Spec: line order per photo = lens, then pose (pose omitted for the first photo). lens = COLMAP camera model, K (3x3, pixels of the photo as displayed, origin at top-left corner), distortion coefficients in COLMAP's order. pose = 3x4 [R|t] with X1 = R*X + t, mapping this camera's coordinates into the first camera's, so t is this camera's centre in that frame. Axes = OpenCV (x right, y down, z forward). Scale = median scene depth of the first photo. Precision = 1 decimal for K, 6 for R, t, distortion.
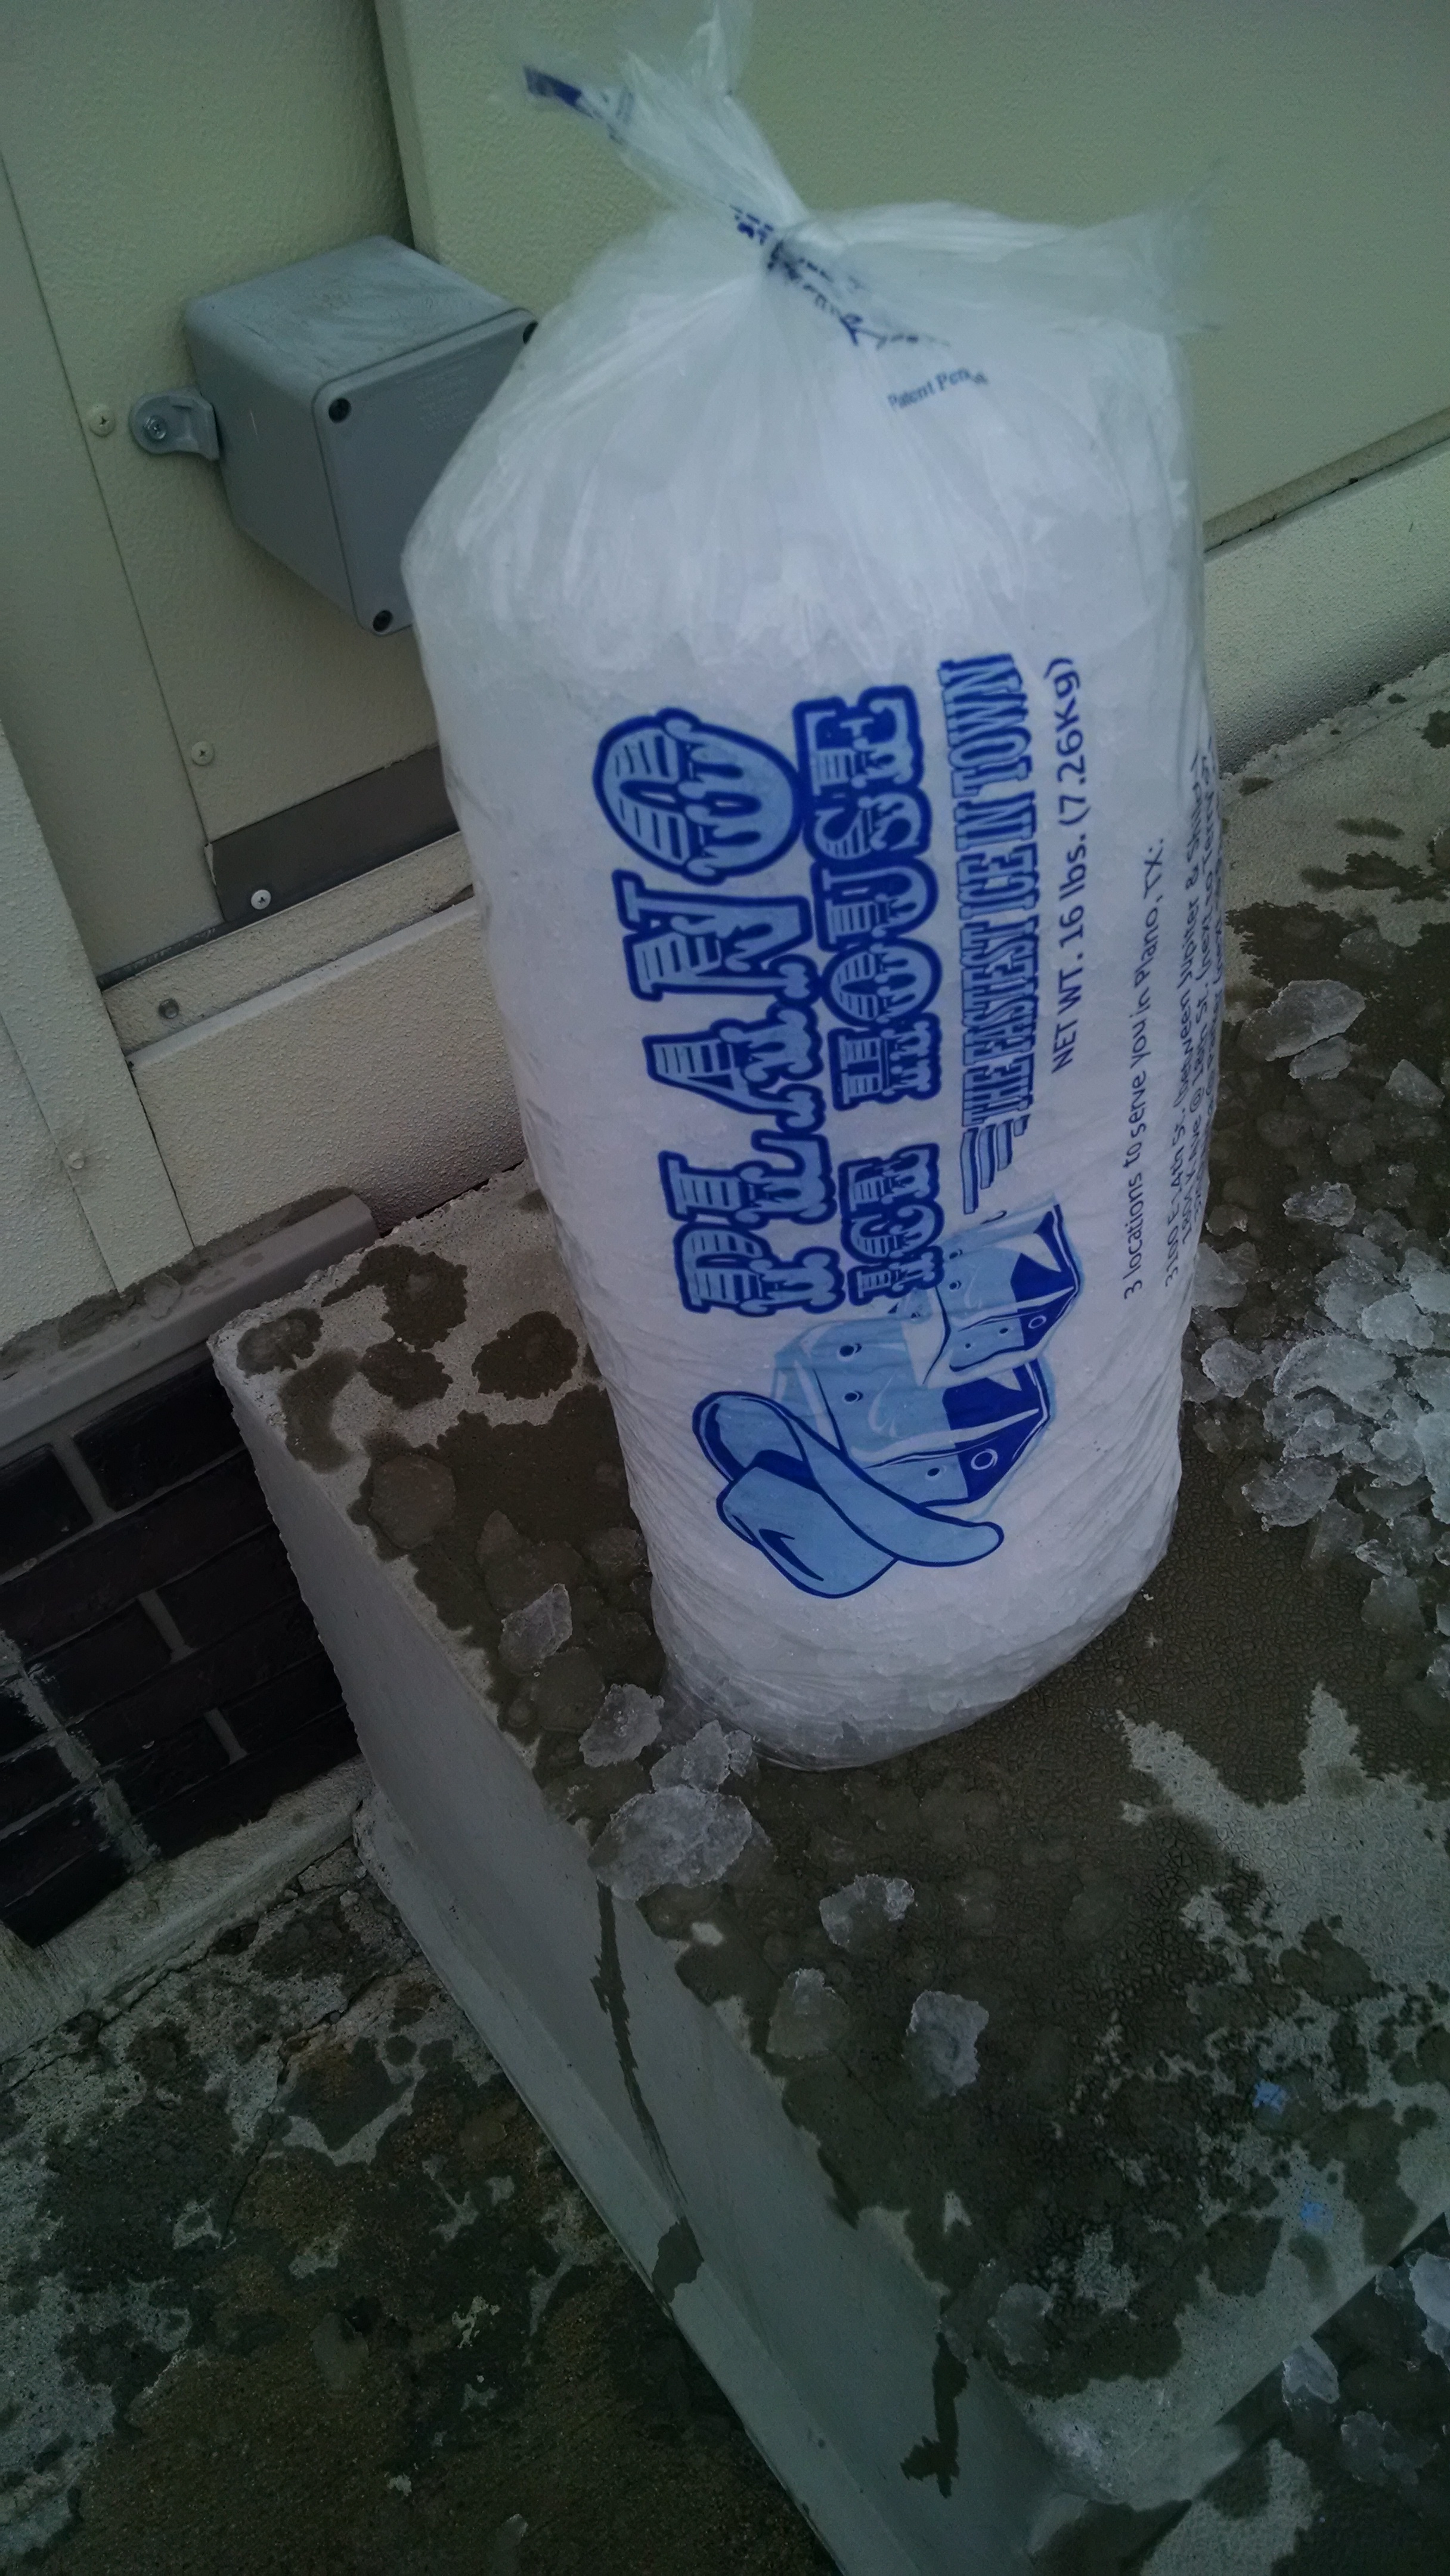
lens RADIAL K [[1969.5, 0, 733.3], [0, 1969.5, 1282.4], [0, 0, 1]] dist [0.034163, -0.109915]
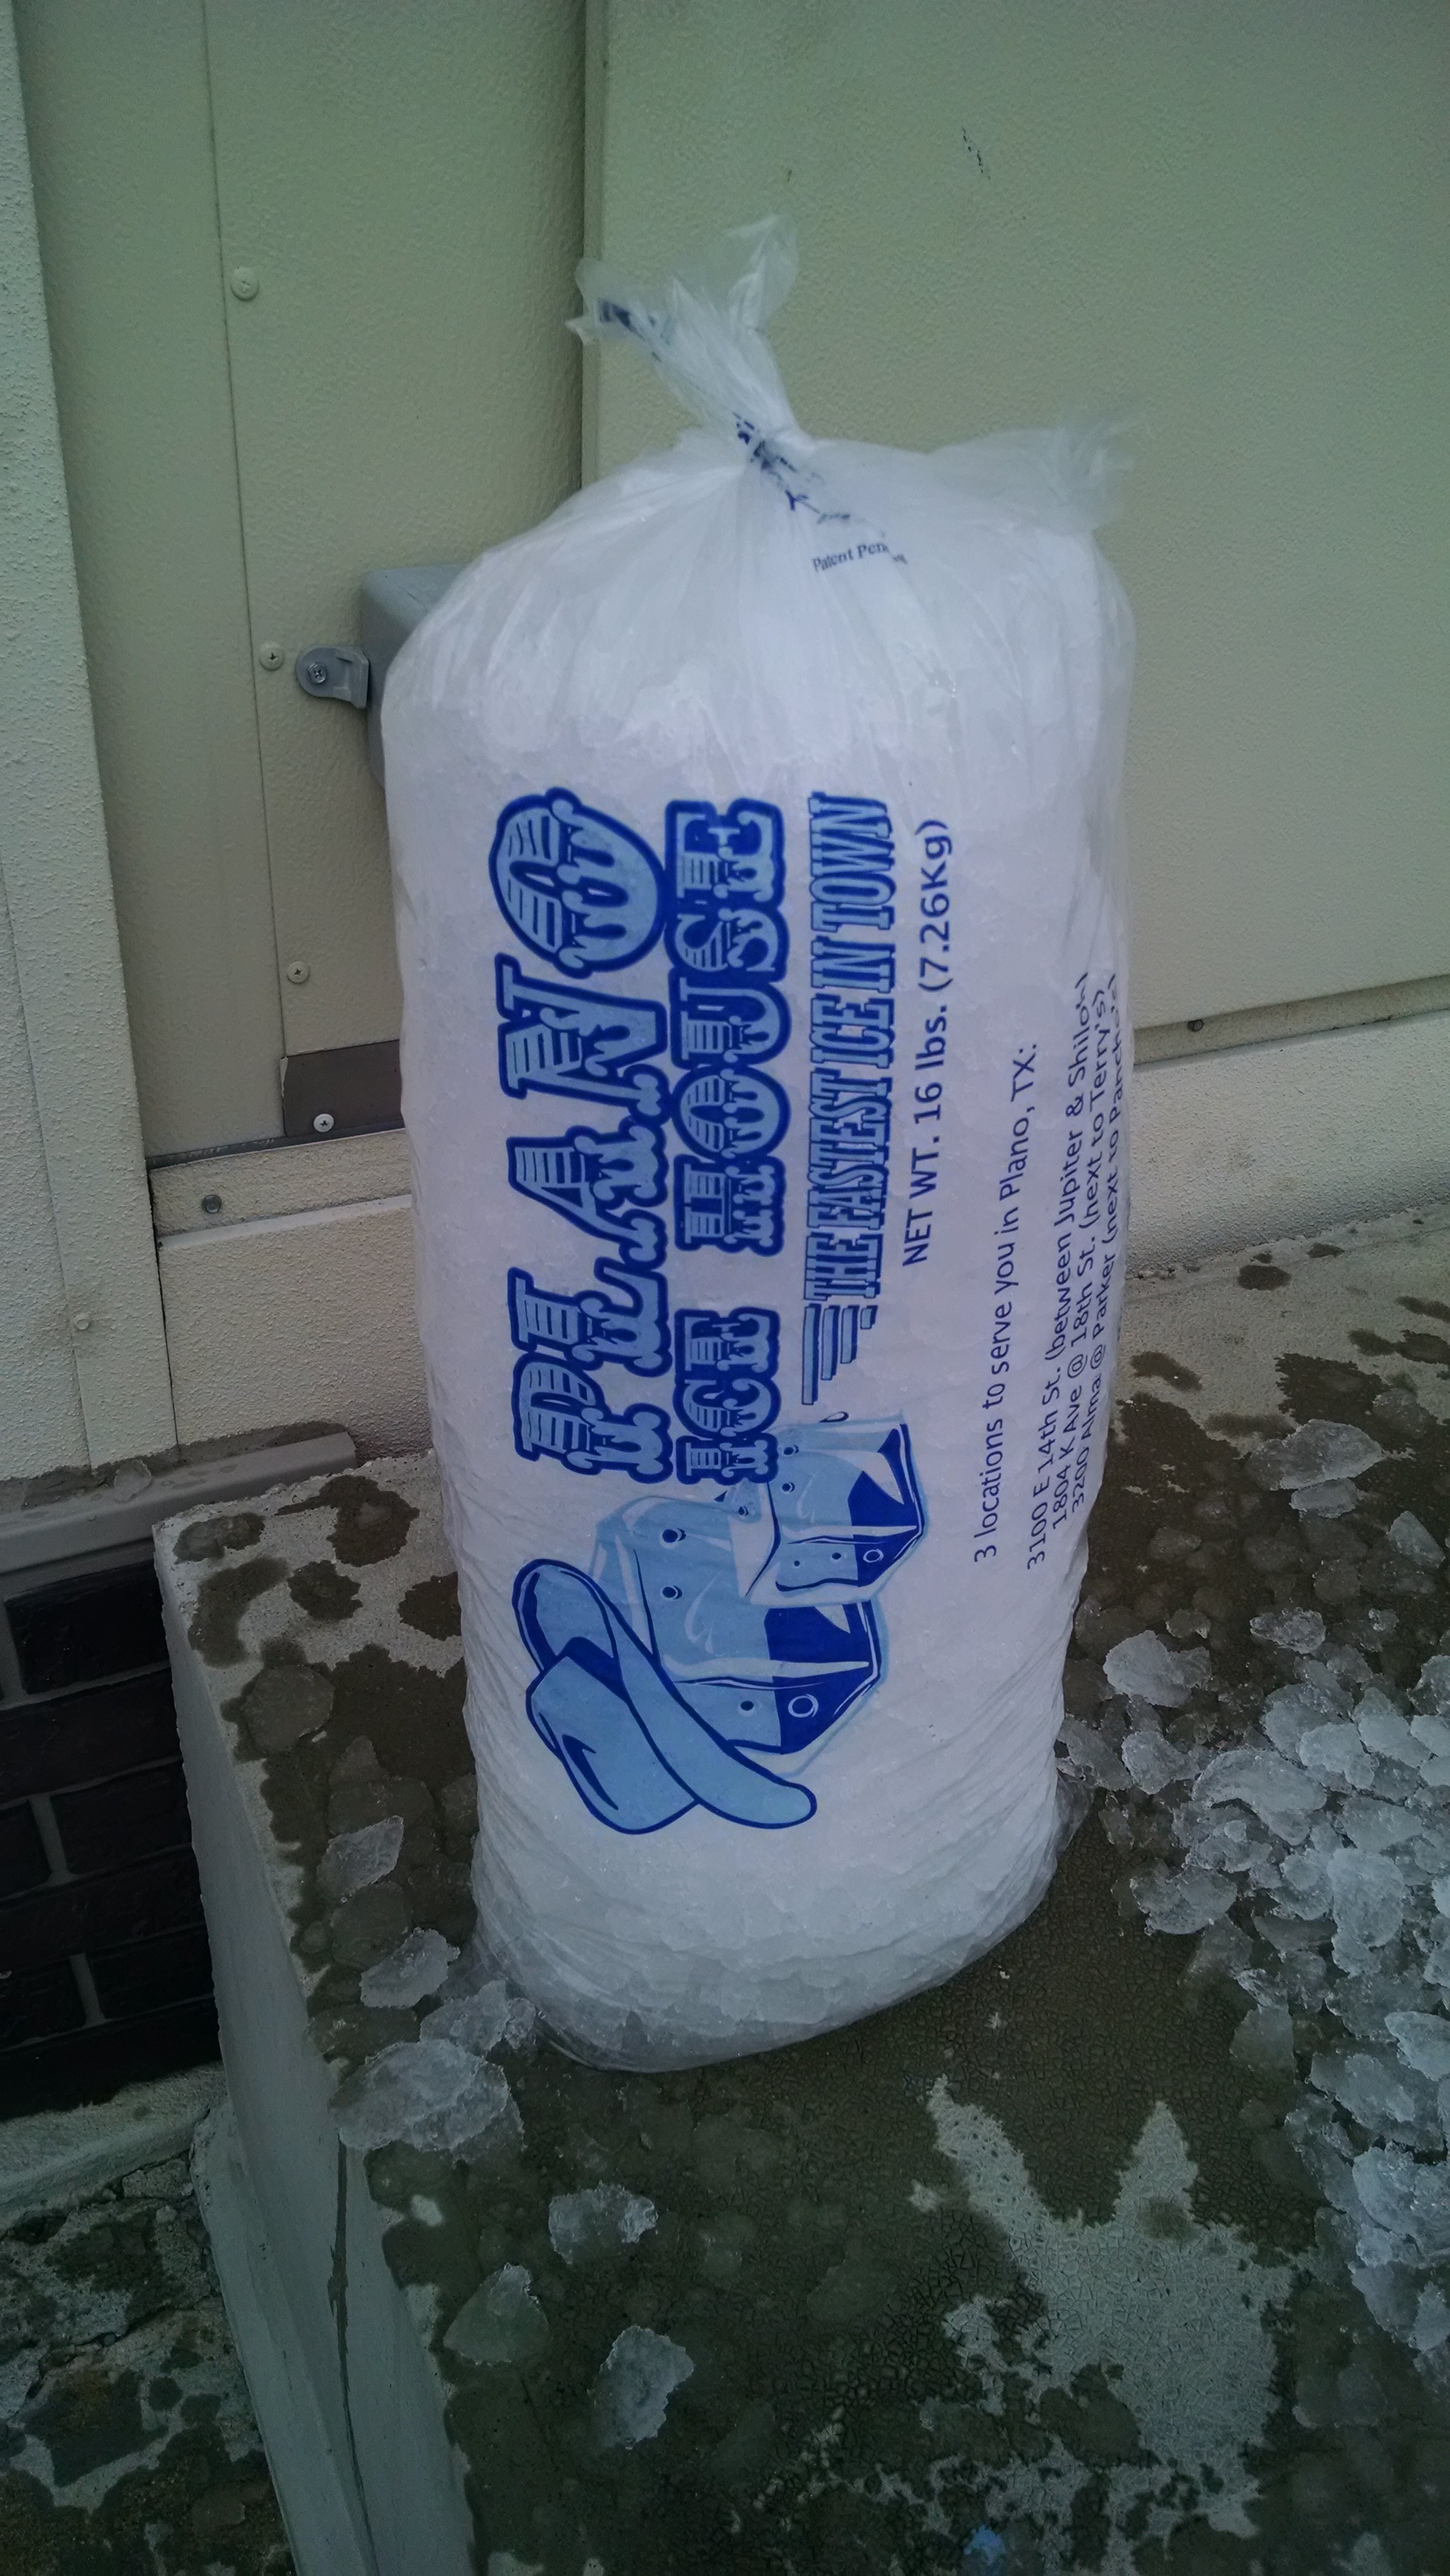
lens RADIAL K [[1969.7, 0, 726.1], [0, 1969.7, 1286.8], [0, 0, 1]] dist [0.046967, -0.102974]
pose [[0.972501, 0.202392, -0.115236, 0.200338], [-0.224916, 0.944581, -0.239122, 0.169196], [0.060453, 0.258465, 0.964127, 0.040362]]
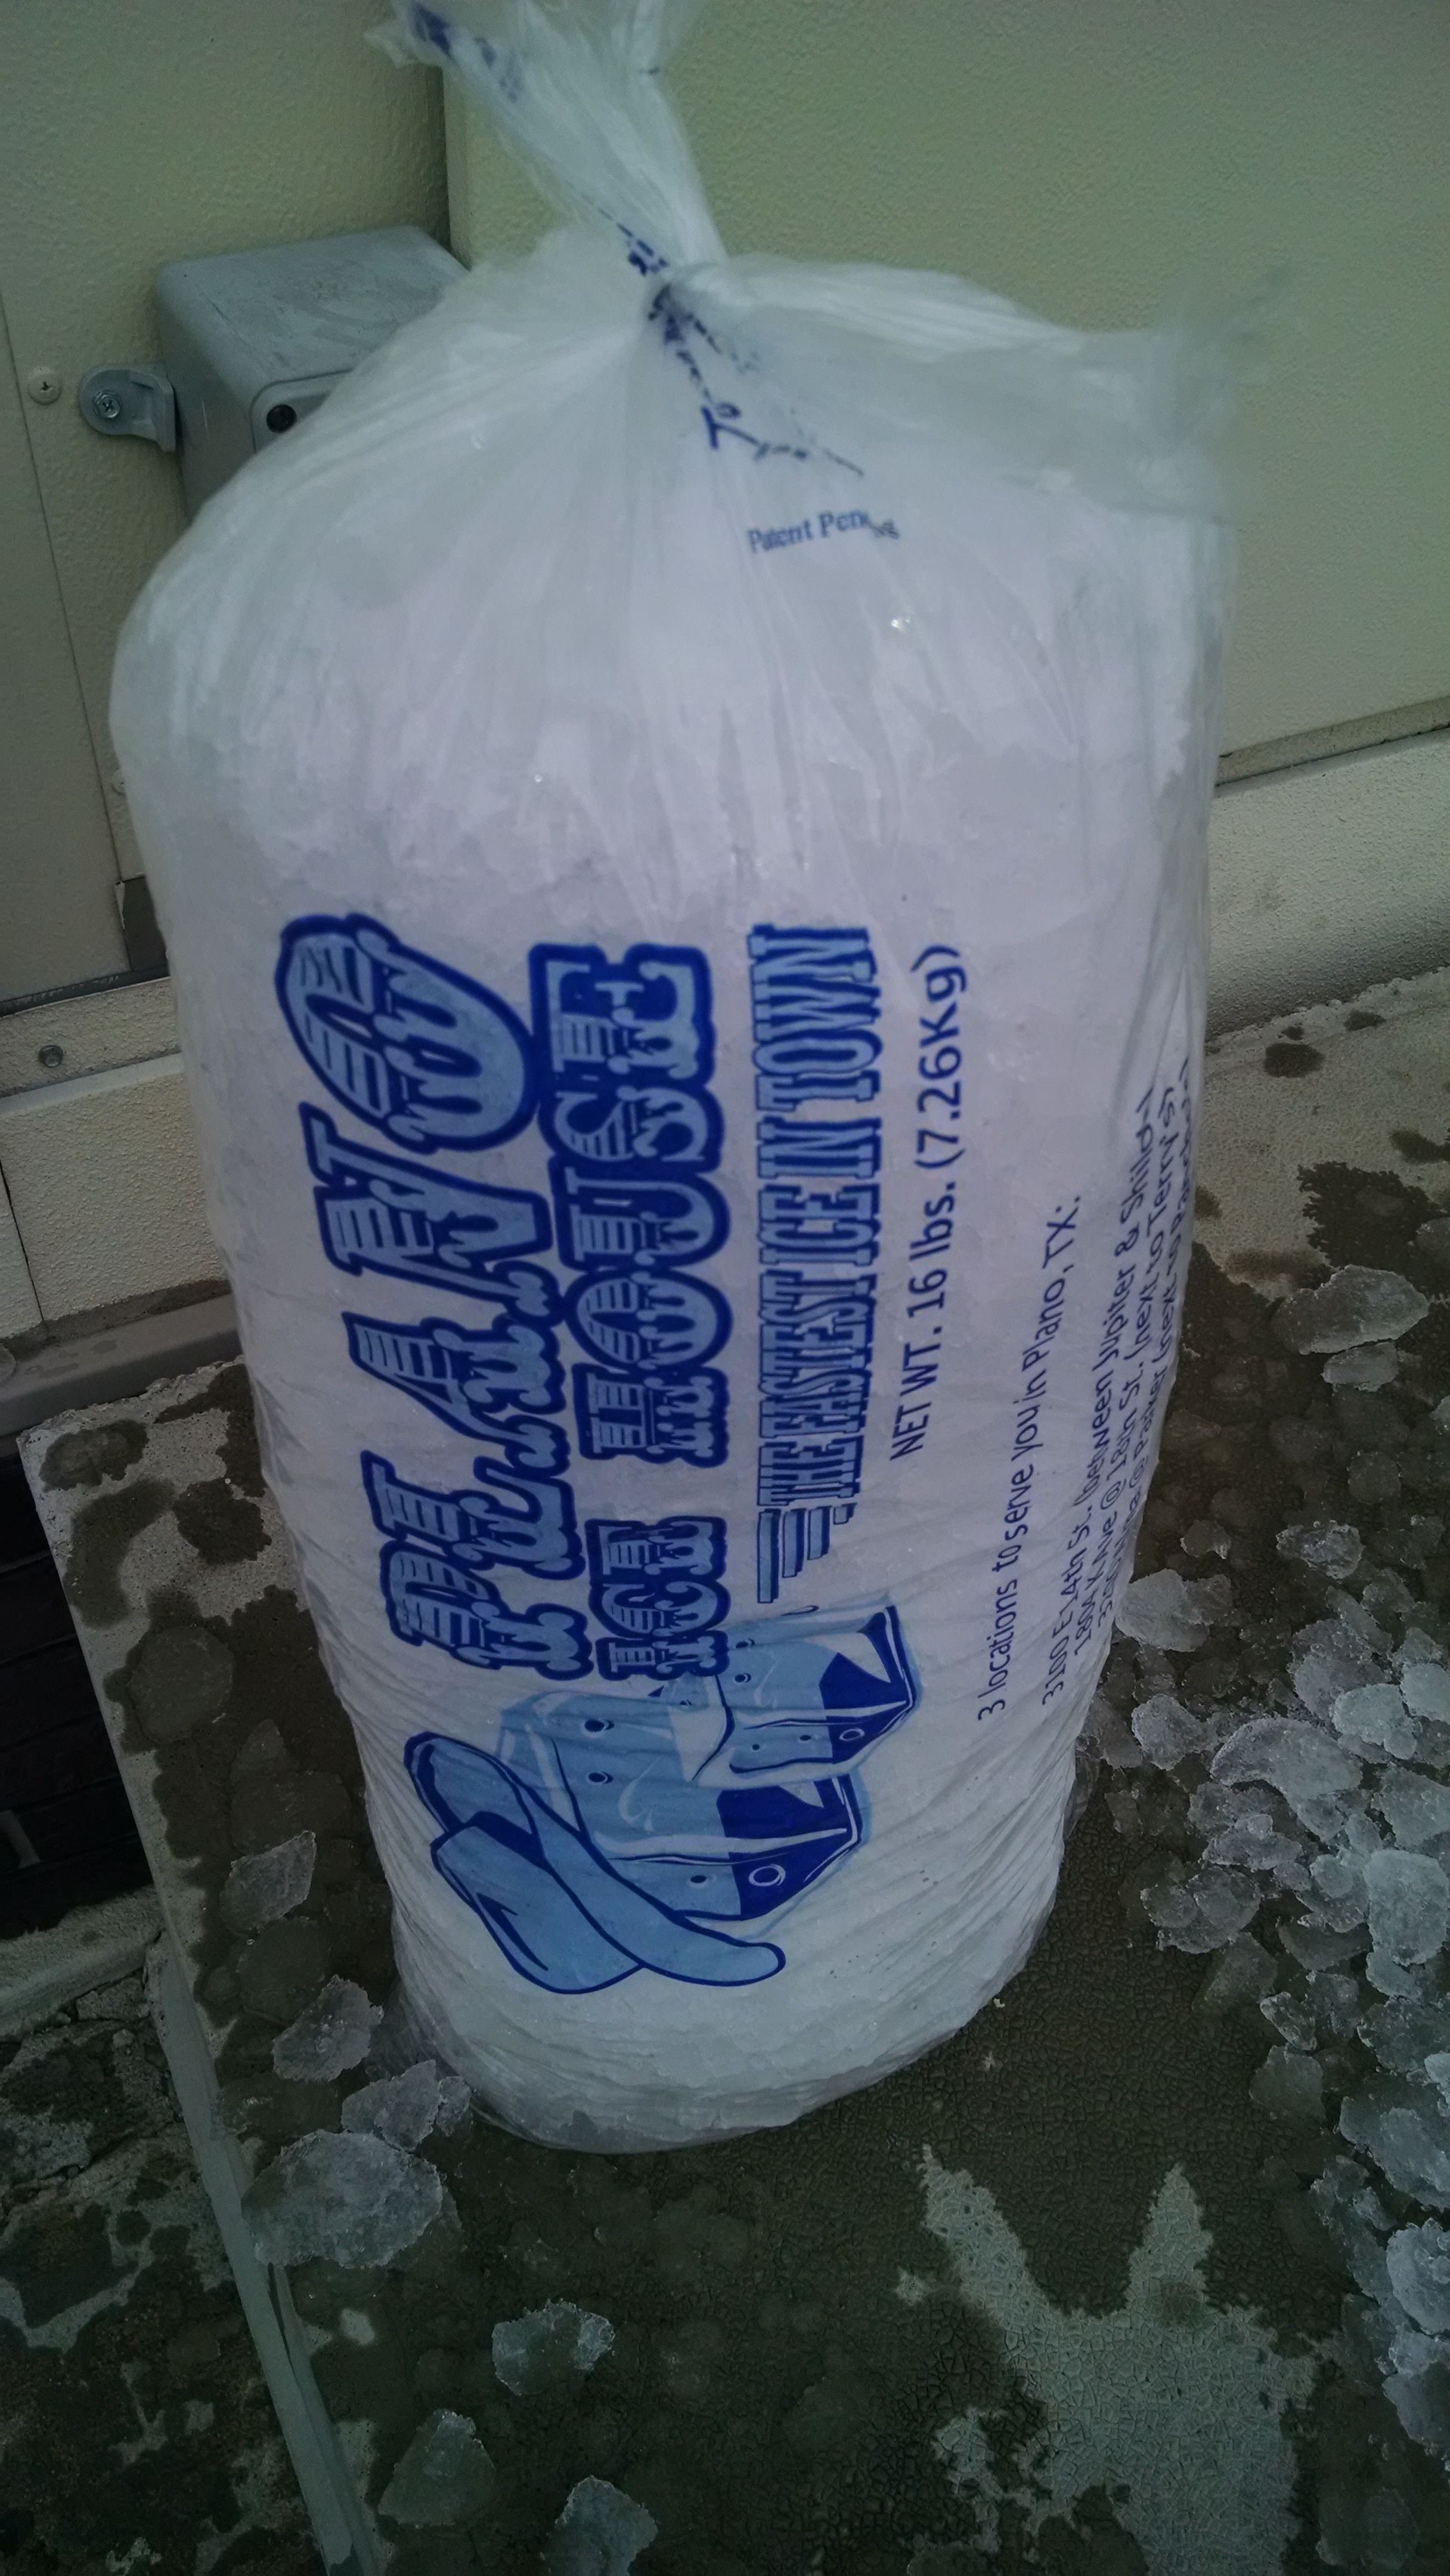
lens RADIAL K [[1969.7, 0, 726.1], [0, 1969.7, 1286.8], [0, 0, 1]] dist [0.046967, -0.102974]
pose [[0.978567, 0.199155, -0.052391, 0.133133], [-0.200273, 0.979593, -0.016994, -0.151252], [0.047938, 0.027122, 0.998482, 0.271825]]
